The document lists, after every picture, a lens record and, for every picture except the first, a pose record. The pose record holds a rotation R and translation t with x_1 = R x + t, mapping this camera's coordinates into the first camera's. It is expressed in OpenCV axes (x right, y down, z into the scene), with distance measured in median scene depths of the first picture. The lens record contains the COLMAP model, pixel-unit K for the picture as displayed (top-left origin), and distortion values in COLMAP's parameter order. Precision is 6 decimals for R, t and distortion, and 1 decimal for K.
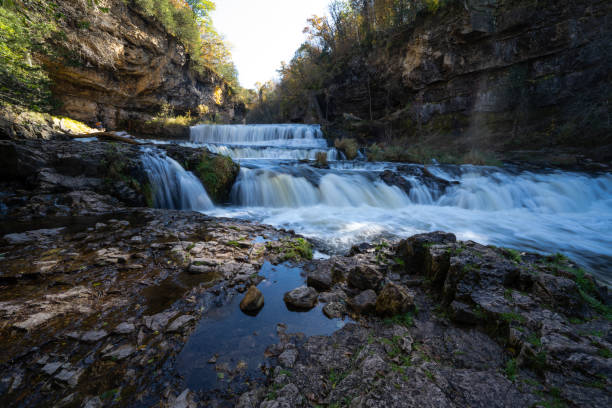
lens RADIAL K [[225.4, 0, 306.0], [0, 225.4, 204.0], [0, 0, 1]] dist [-0.016369, 0.000021]
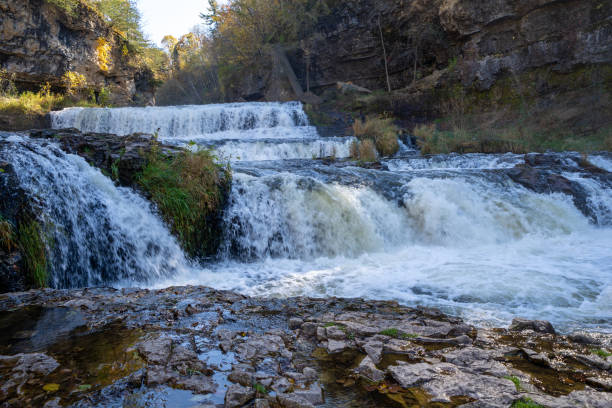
lens RADIAL K [[396.0, 0, 306.0], [0, 396.0, 204.0], [0, 0, 1]] dist [0.034584, 0.001066]
pose [[0.991671, -0.063298, 0.112168, -0.056008], [0.074243, 0.992585, -0.096248, -0.003593], [-0.105244, 0.103774, 0.989017, 0.048597]]
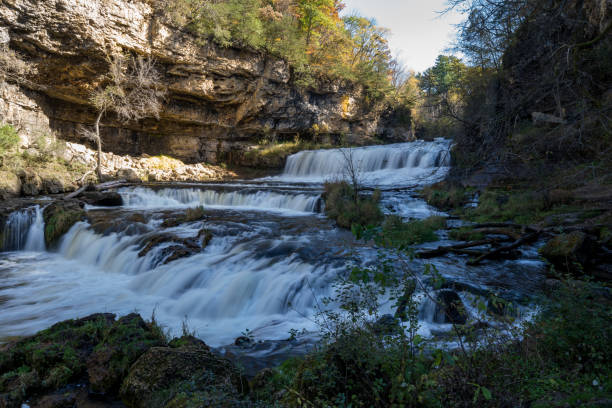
lens RADIAL K [[399.1, 0, 306.0], [0, 399.1, 204.0], [0, 0, 1]] dist [-0.002582, 0.001724]
pose [[0.744853, 0.033920, -0.666365, 0.470189], [-0.136826, 0.985248, -0.102790, -0.047739], [0.653048, 0.167740, 0.738506, 0.055219]]
